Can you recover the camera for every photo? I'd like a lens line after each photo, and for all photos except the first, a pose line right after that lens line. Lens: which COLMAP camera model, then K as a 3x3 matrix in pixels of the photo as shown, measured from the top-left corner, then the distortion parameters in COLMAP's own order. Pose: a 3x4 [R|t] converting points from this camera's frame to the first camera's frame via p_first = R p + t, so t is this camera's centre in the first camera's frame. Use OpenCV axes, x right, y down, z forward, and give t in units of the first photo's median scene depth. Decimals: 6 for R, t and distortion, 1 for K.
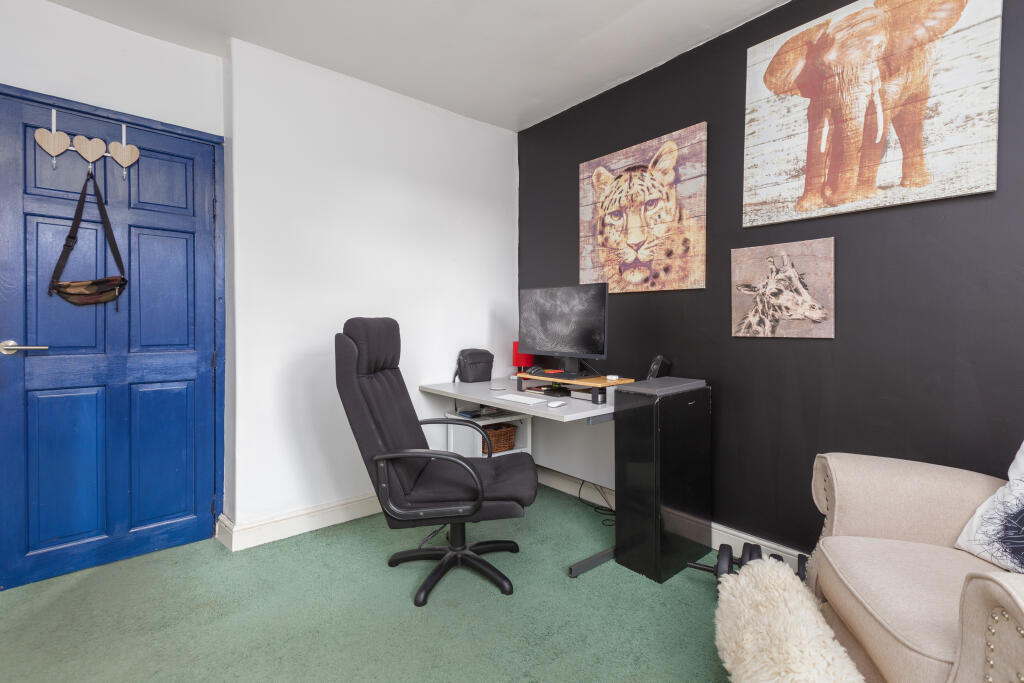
lens RADIAL K [[461.5, 0, 511.3], [0, 461.5, 334.4], [0, 0, 1]] dist [-0.002094, -0.000305]
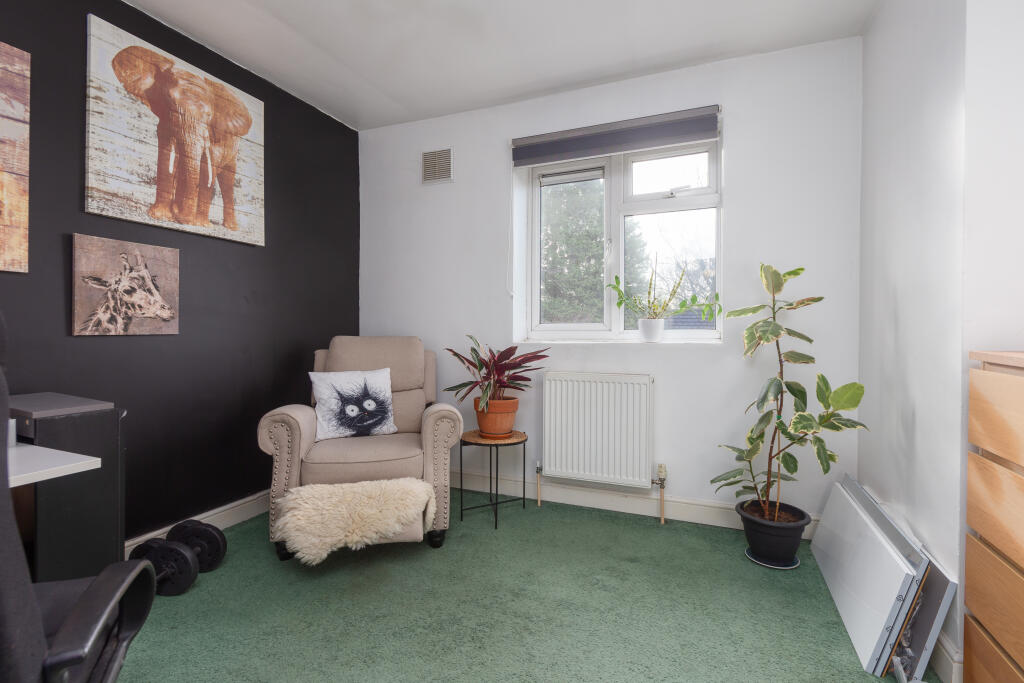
lens RADIAL K [[461.5, 0, 512.8], [0, 461.5, 335.1], [0, 0, 1]] dist [-0.002094, -0.000305]
pose [[-0.444433, -0.019955, 0.895590, -0.710708], [0.006544, 0.999653, 0.025521, -0.013921], [-0.895788, 0.017203, -0.444148, 0.721753]]
